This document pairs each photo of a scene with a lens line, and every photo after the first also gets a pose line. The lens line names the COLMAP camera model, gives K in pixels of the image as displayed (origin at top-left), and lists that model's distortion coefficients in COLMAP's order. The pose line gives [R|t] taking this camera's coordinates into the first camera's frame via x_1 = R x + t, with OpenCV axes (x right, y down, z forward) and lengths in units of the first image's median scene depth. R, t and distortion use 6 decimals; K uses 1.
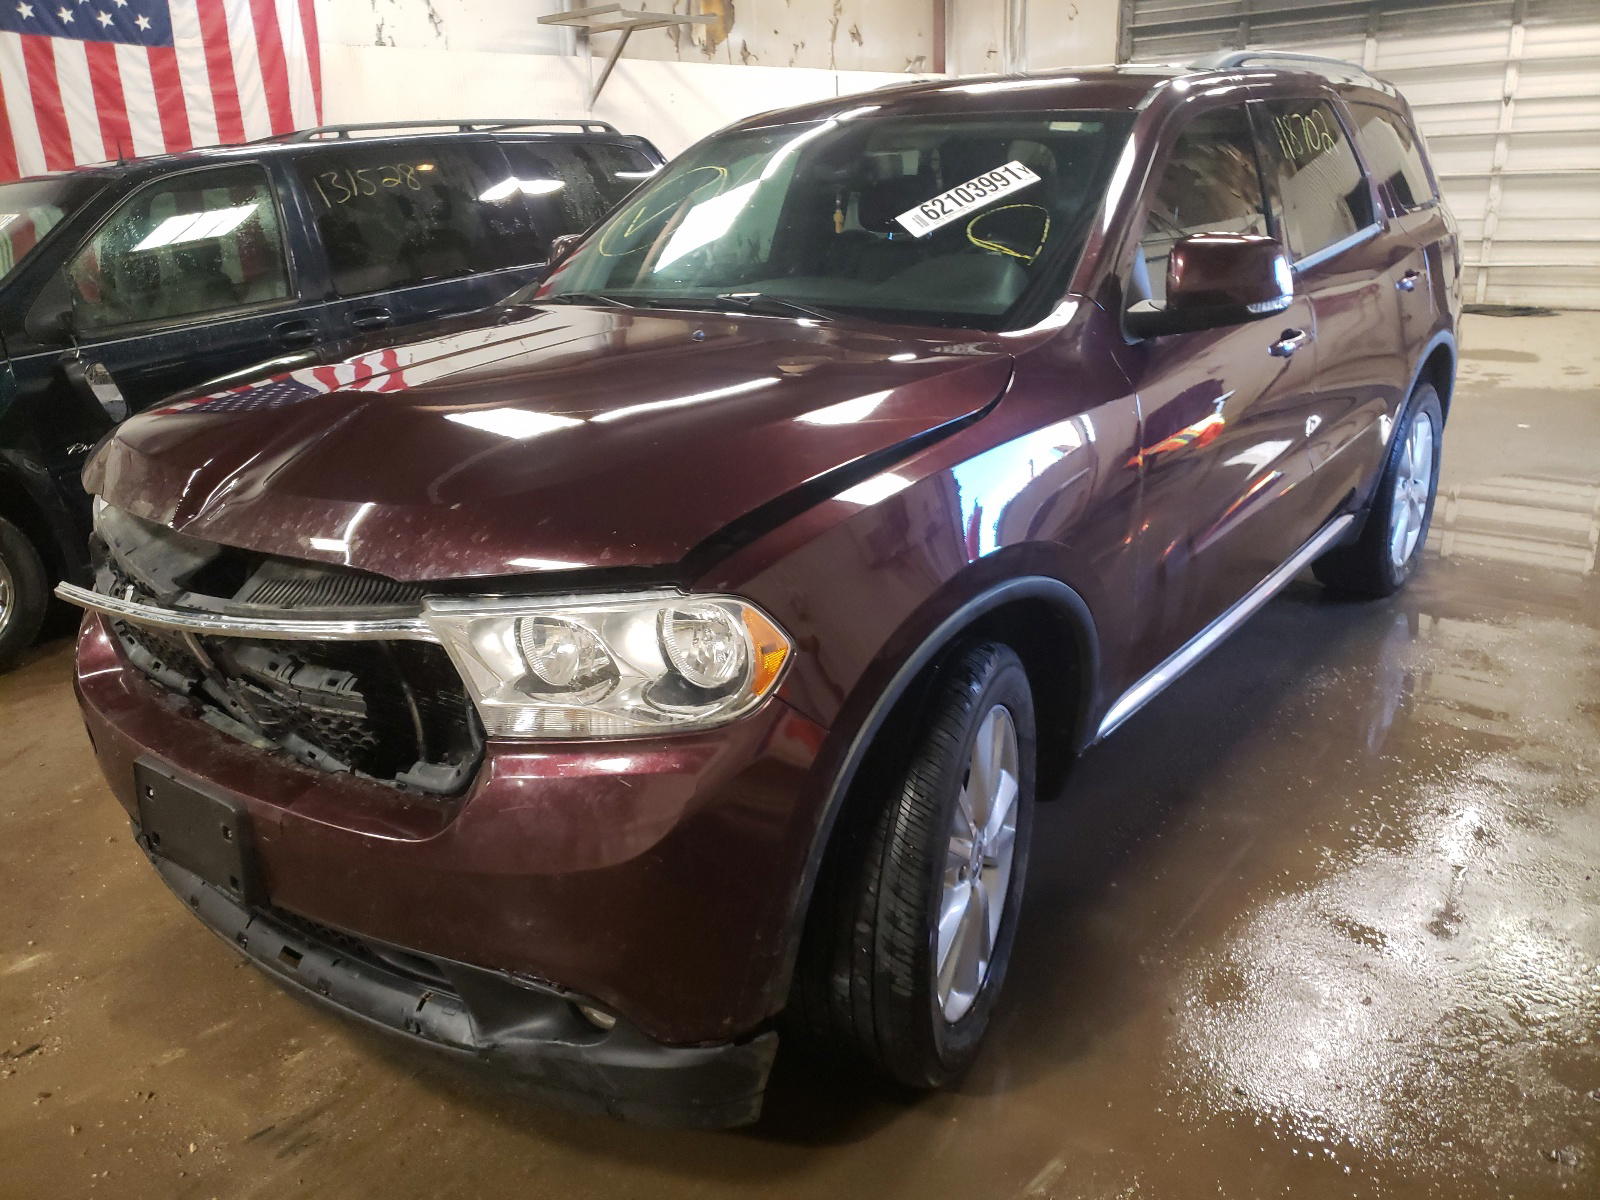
lens RADIAL K [[1232.8, 0, 804.8], [0, 1232.8, 627.8], [0, 0, 1]] dist [0.041661, -0.002092]
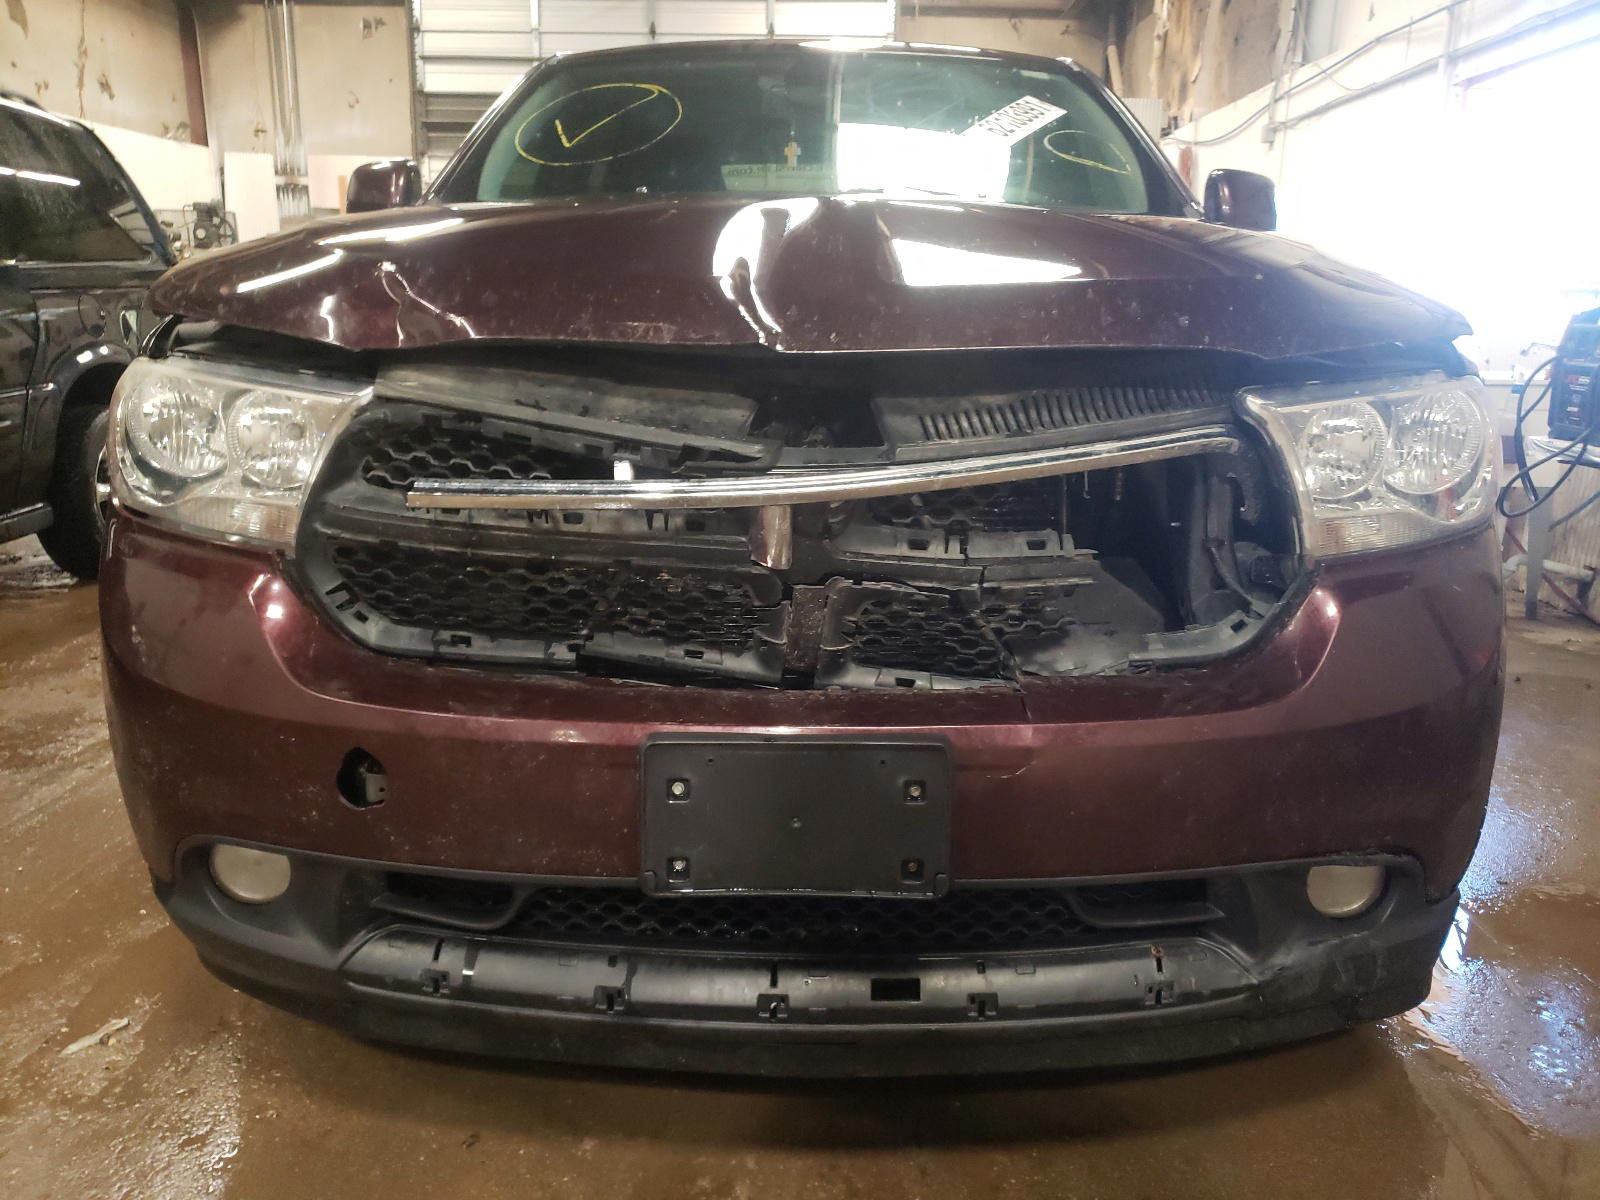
lens RADIAL K [[1232.8, 0, 804.8], [0, 1232.8, 627.8], [0, 0, 1]] dist [0.041661, -0.002092]
pose [[0.802827, -0.113591, 0.585291, -0.125572], [0.170029, 0.984537, -0.042149, 0.013553], [-0.571453, 0.133355, 0.809727, 0.067618]]
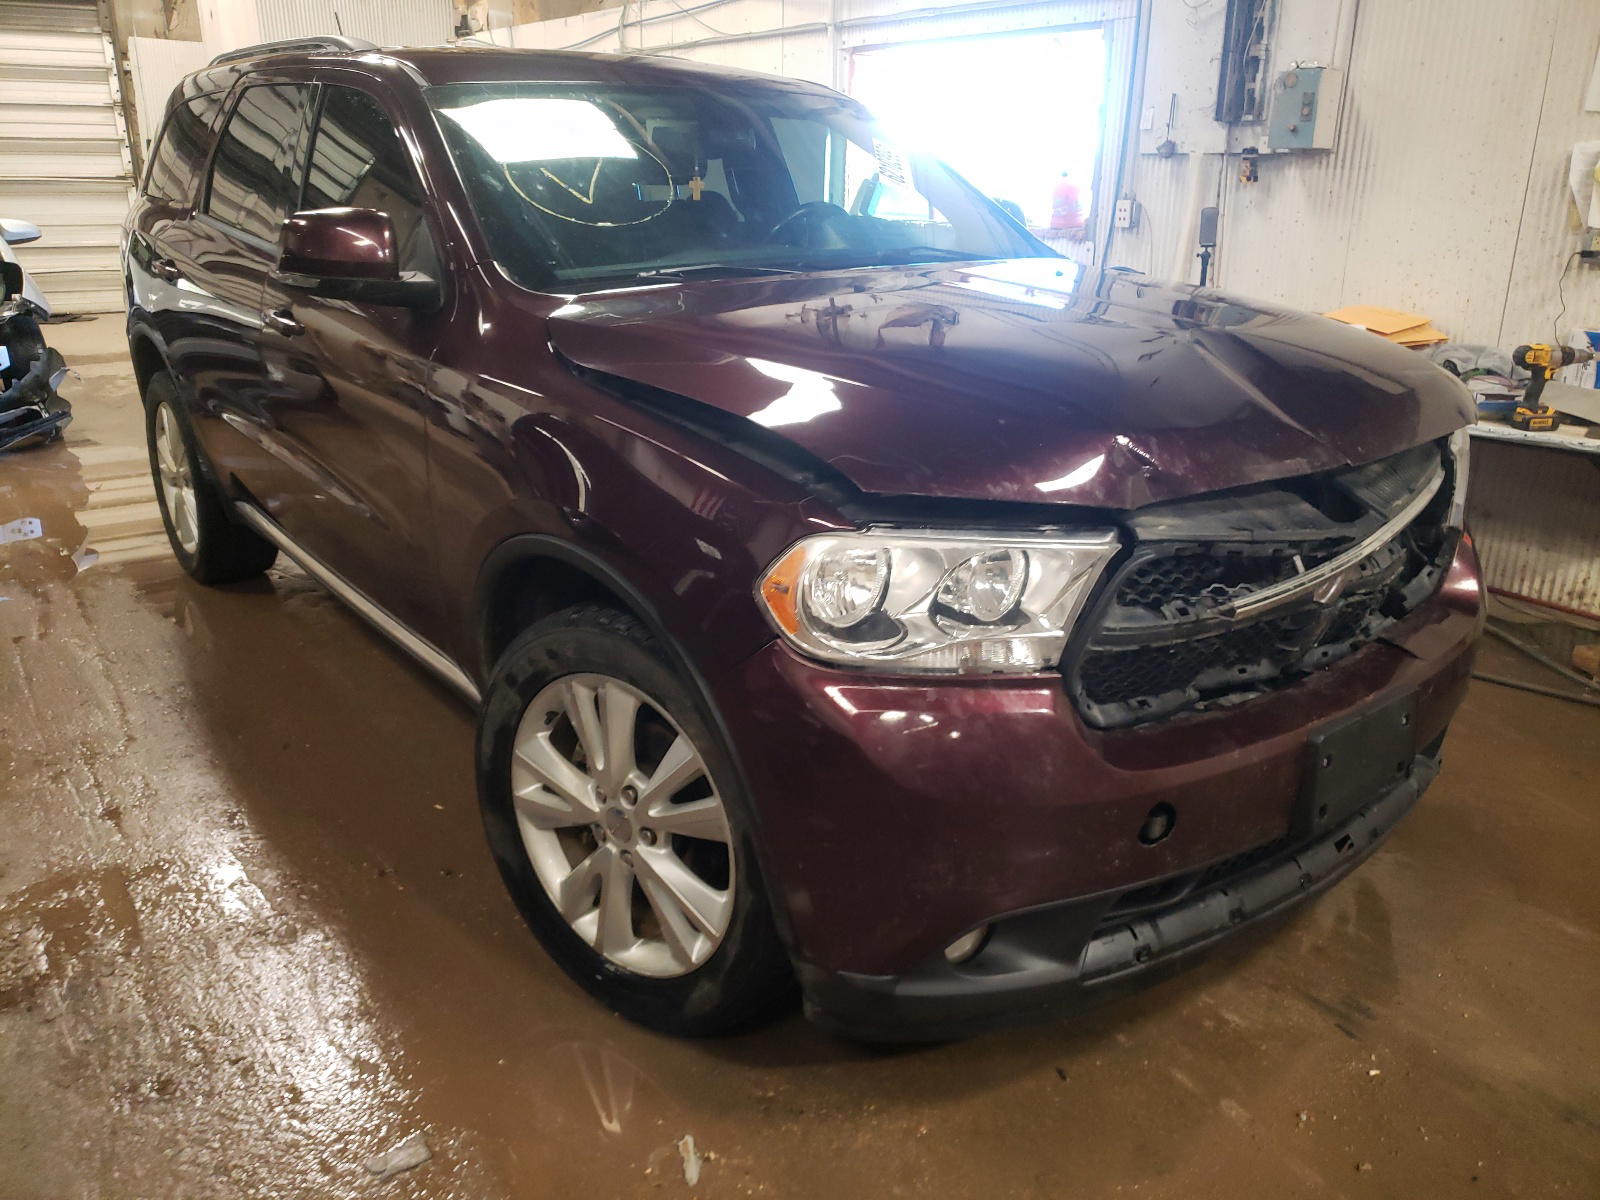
lens RADIAL K [[1227.0, 0, 800.0], [0, 1227.0, 600.0], [0, 0, 1]] dist [0.054493, 0.000361]
pose [[0.274186, -0.292806, 0.916017, -0.216709], [0.319684, 0.926102, 0.200341, -0.042436], [-0.906987, 0.237905, 0.347529, 0.148470]]
